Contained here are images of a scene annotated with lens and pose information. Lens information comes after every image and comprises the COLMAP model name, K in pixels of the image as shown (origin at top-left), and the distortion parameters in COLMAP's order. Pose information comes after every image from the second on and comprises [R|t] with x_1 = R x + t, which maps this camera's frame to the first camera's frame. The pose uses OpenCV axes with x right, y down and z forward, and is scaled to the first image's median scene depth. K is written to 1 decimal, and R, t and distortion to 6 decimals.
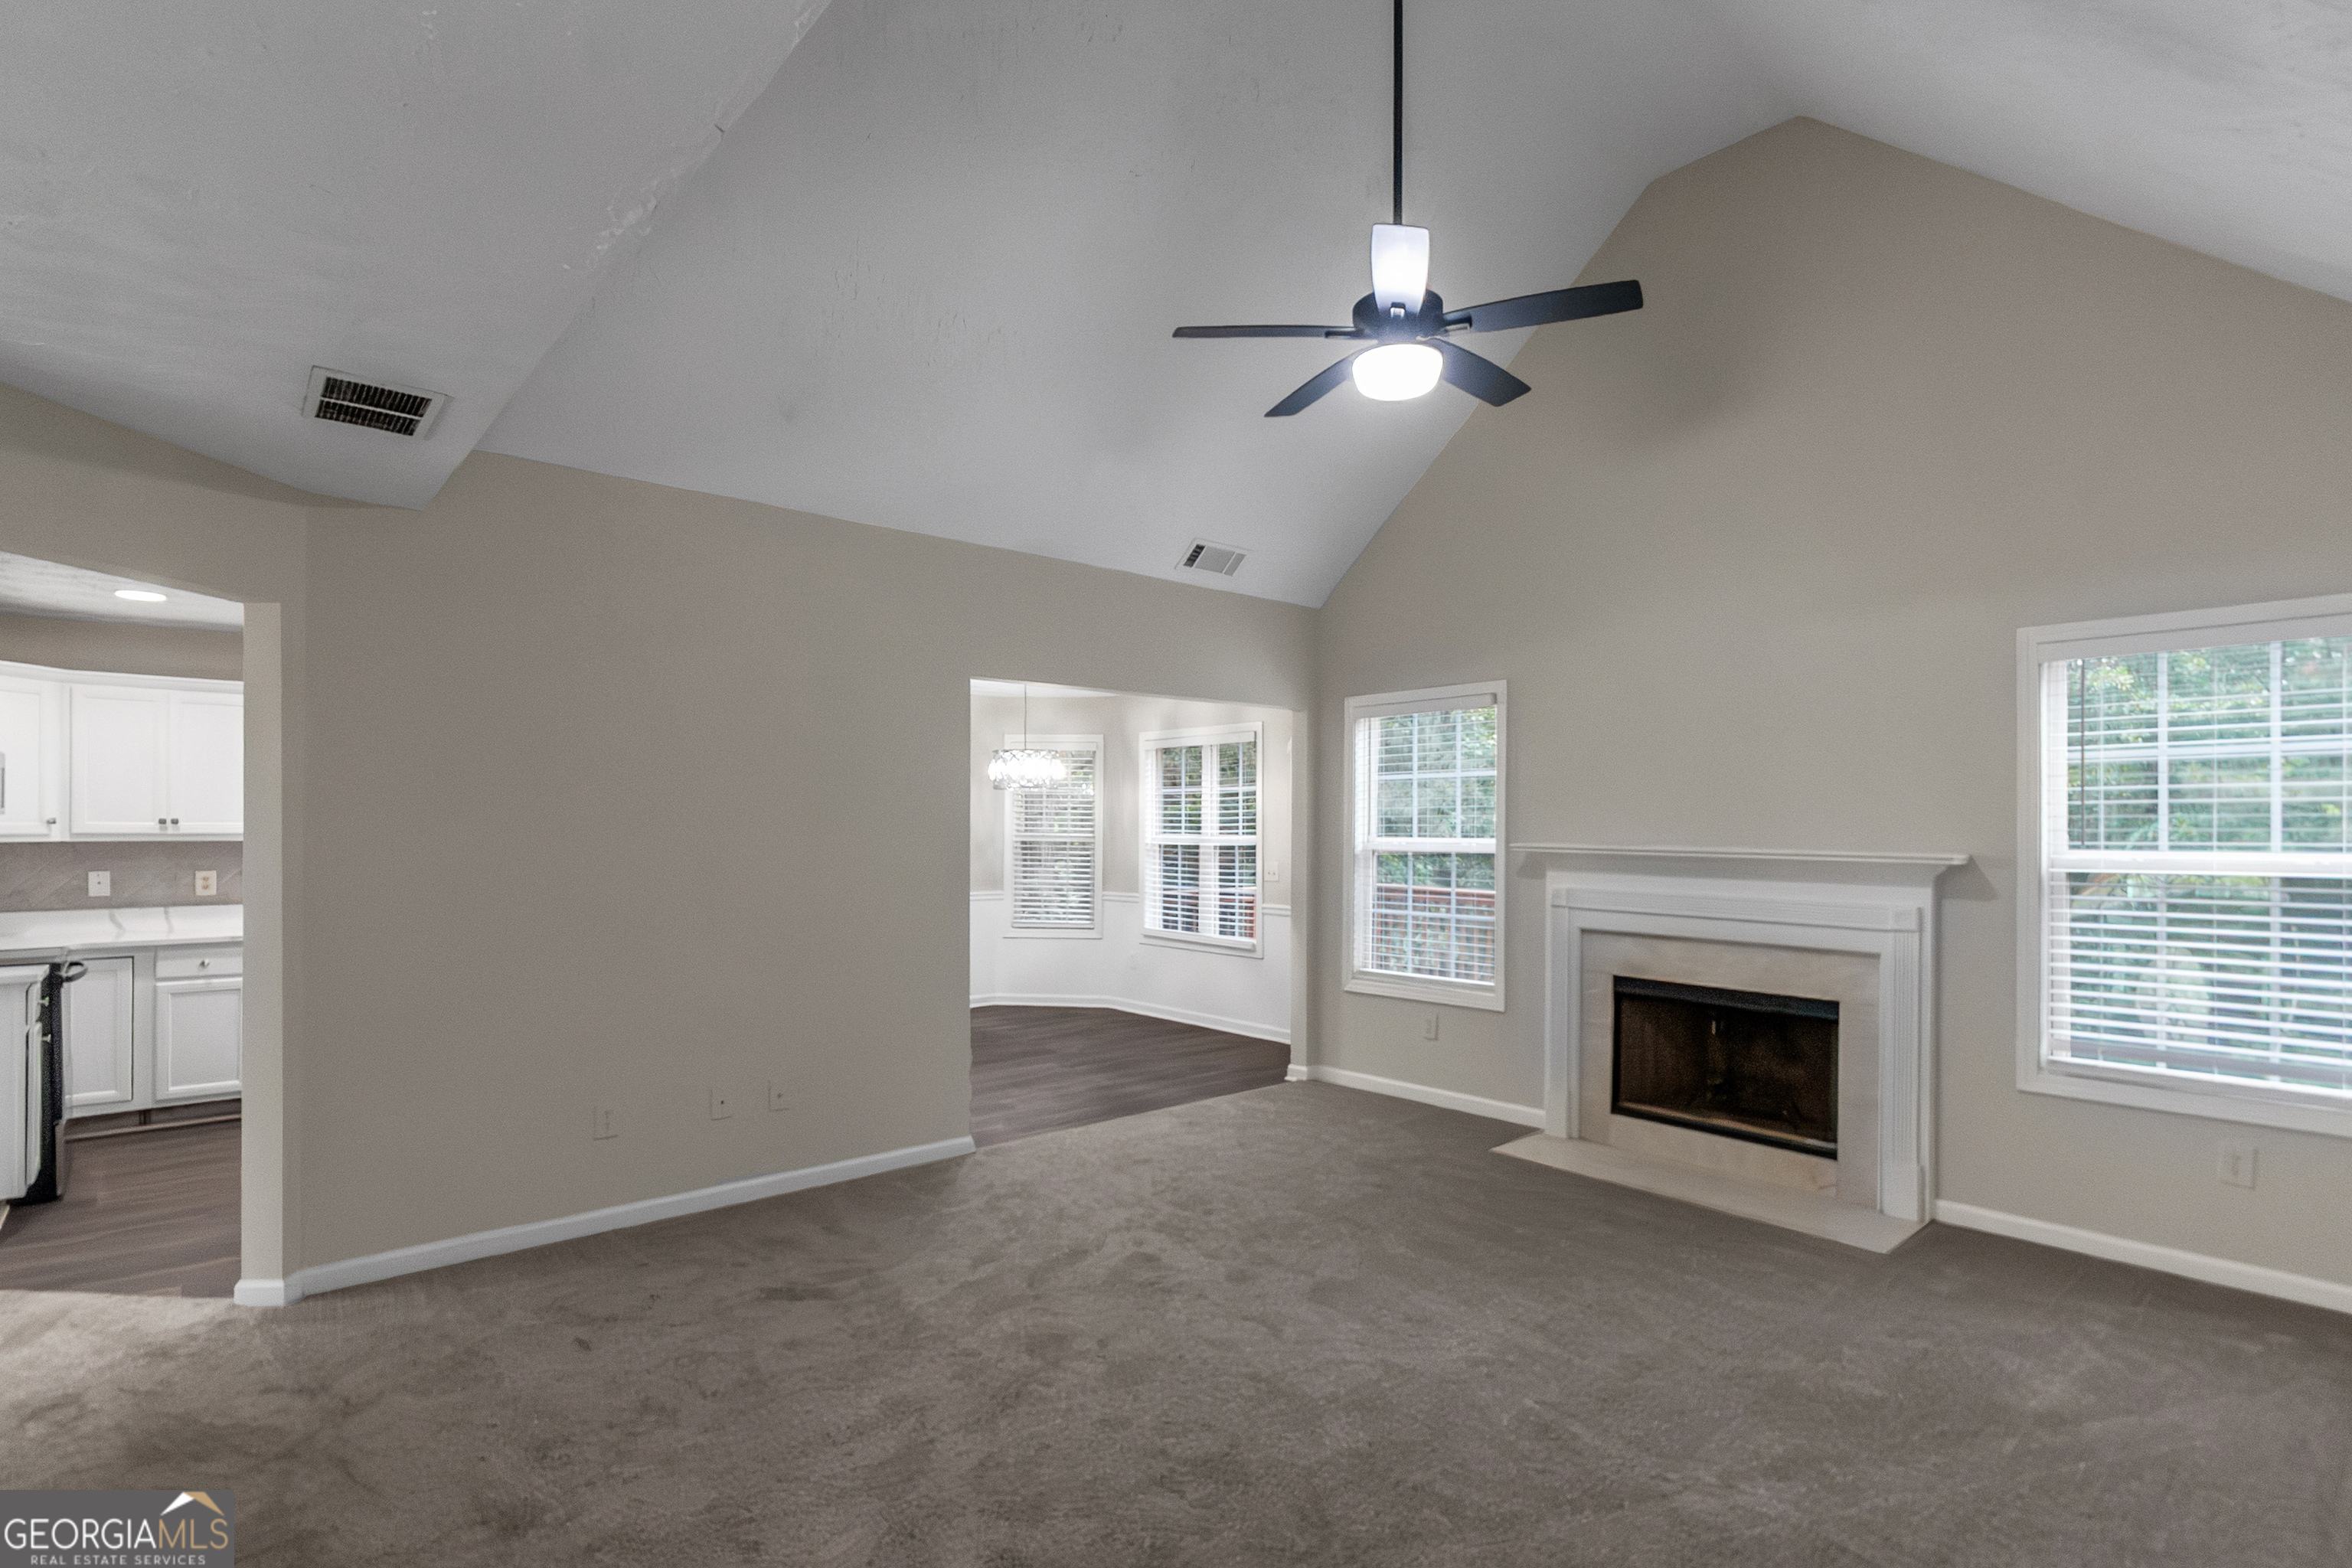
lens RADIAL K [[1112.4, 0, 1163.8], [0, 1112.4, 802.0], [0, 0, 1]] dist [-0.000210, -0.000455]
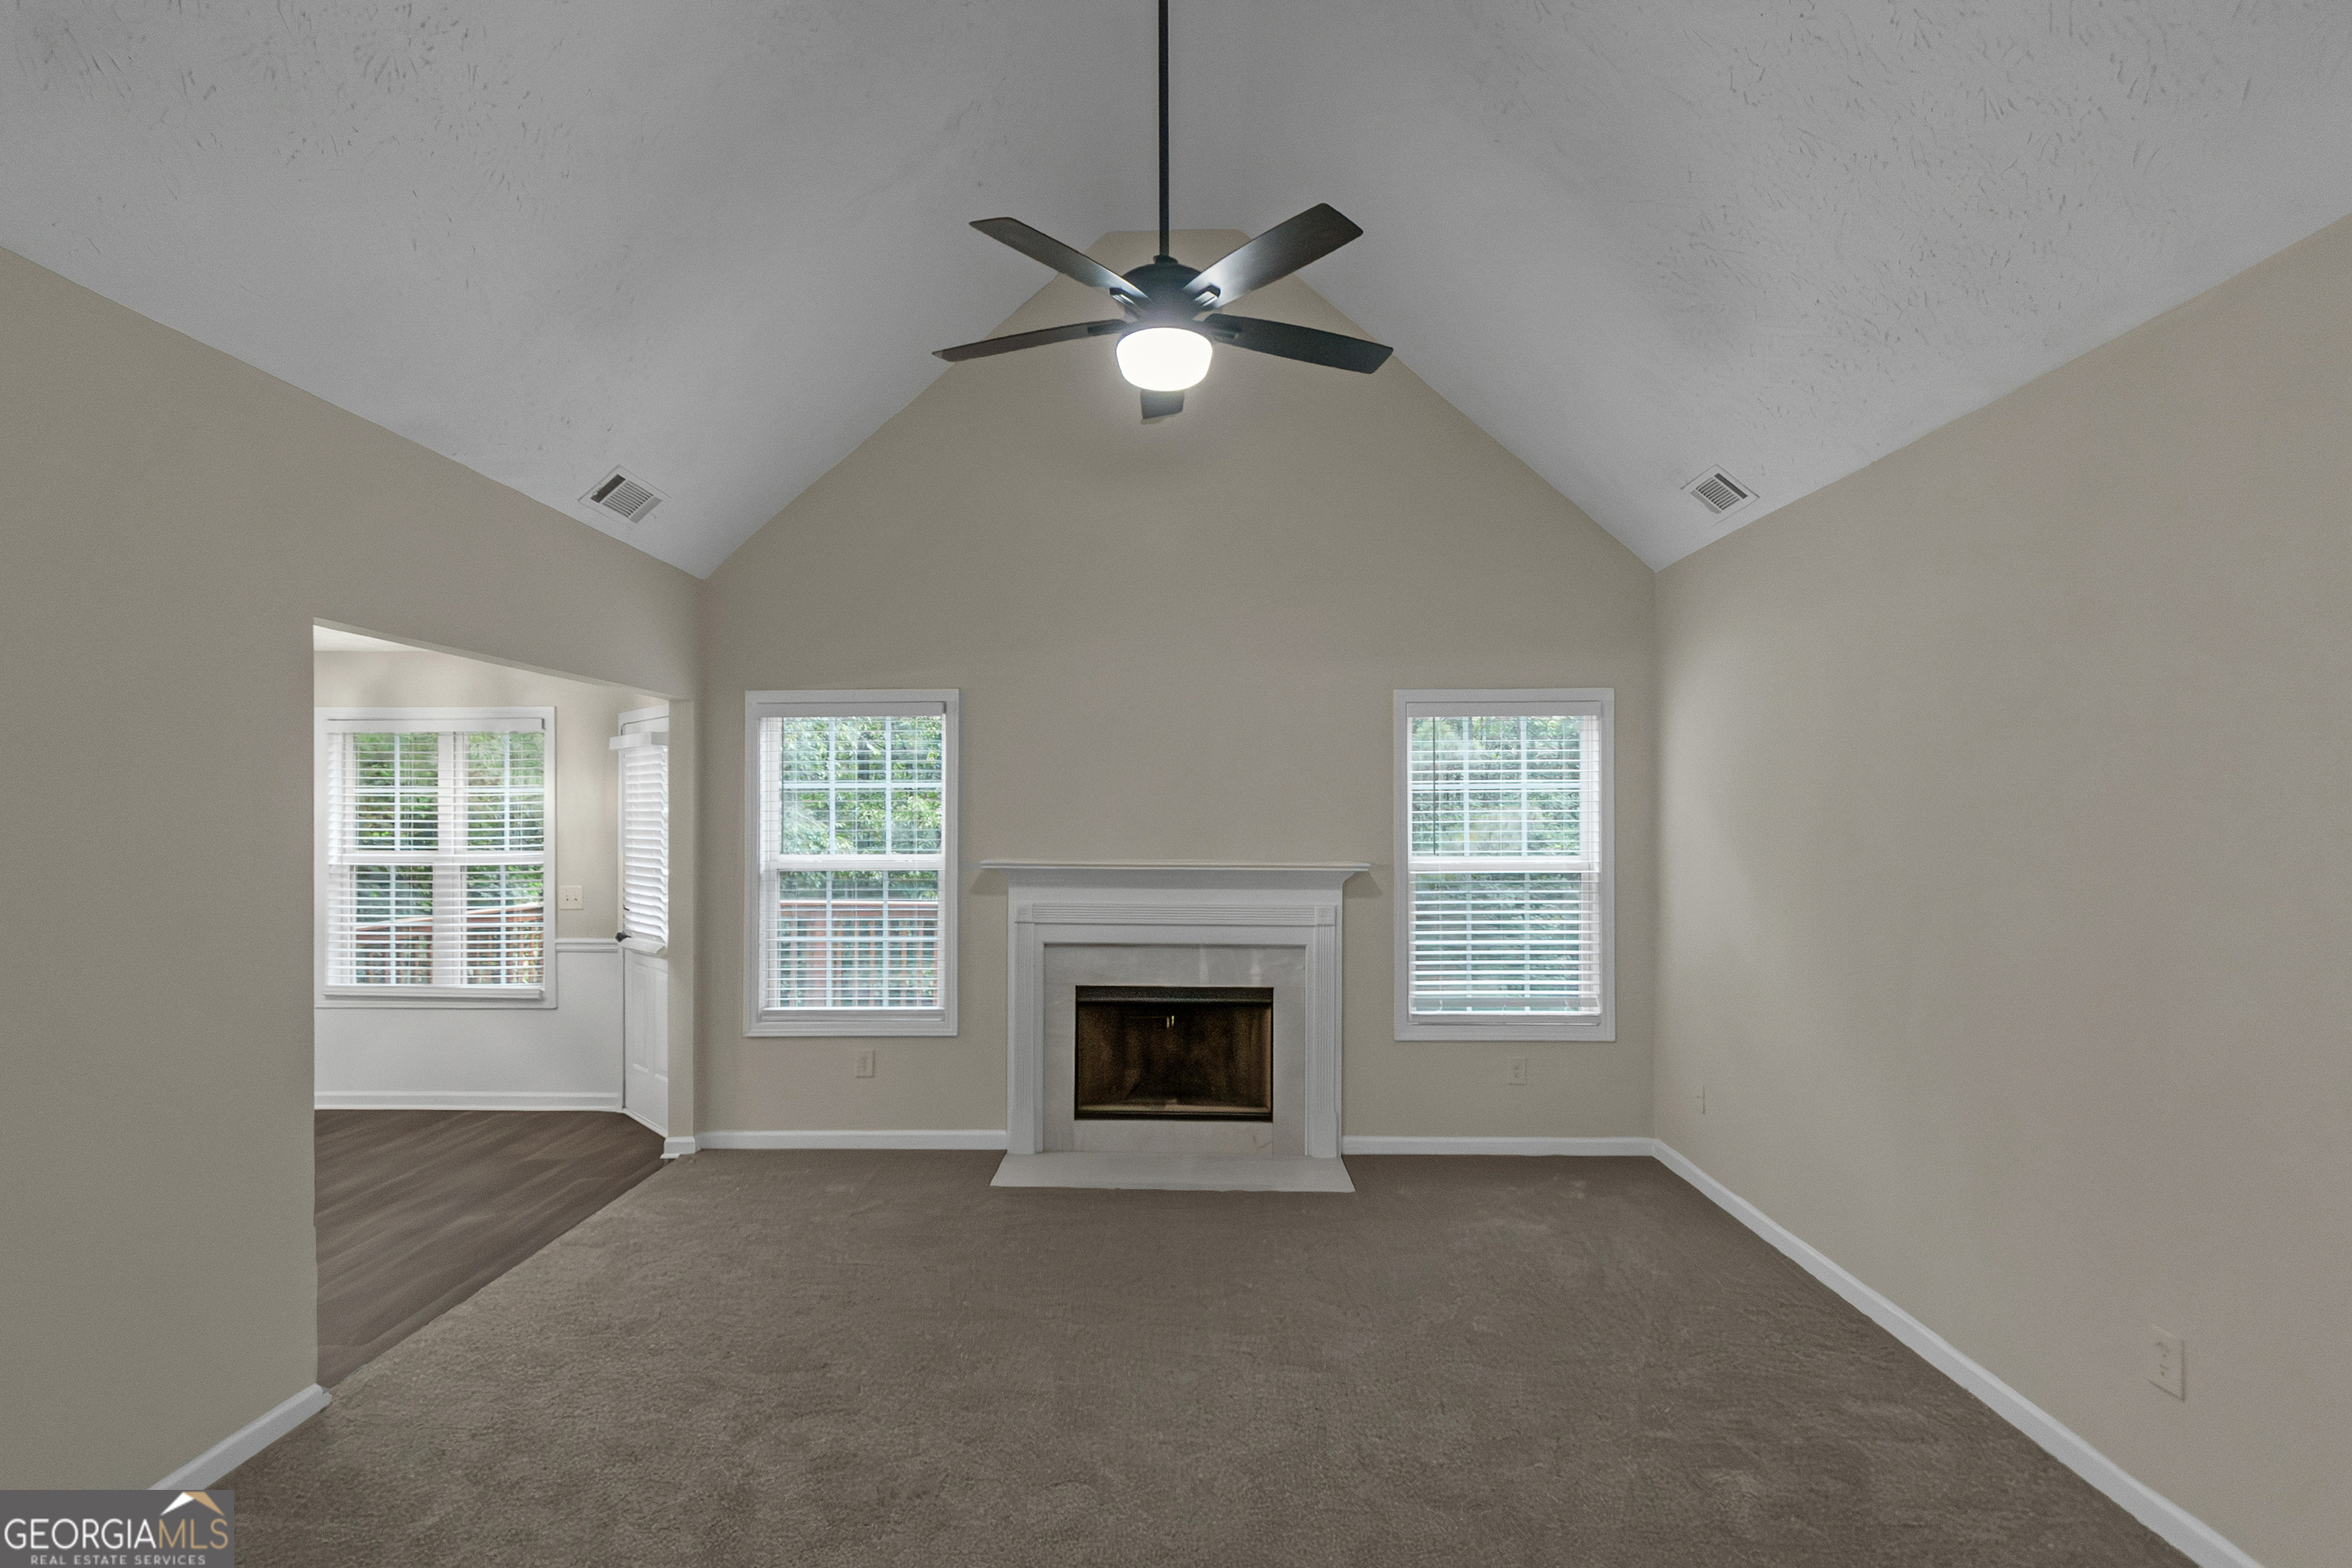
lens RADIAL K [[1066.3, 0, 1173.2], [0, 1066.3, 790.1], [0, 0, 1]] dist [-0.005384, -0.000725]
pose [[0.679183, 0.019798, 0.733702, -0.264837], [-0.011977, 0.999802, -0.015891, -0.011112], [-0.733871, 0.002006, 0.679285, 0.259232]]
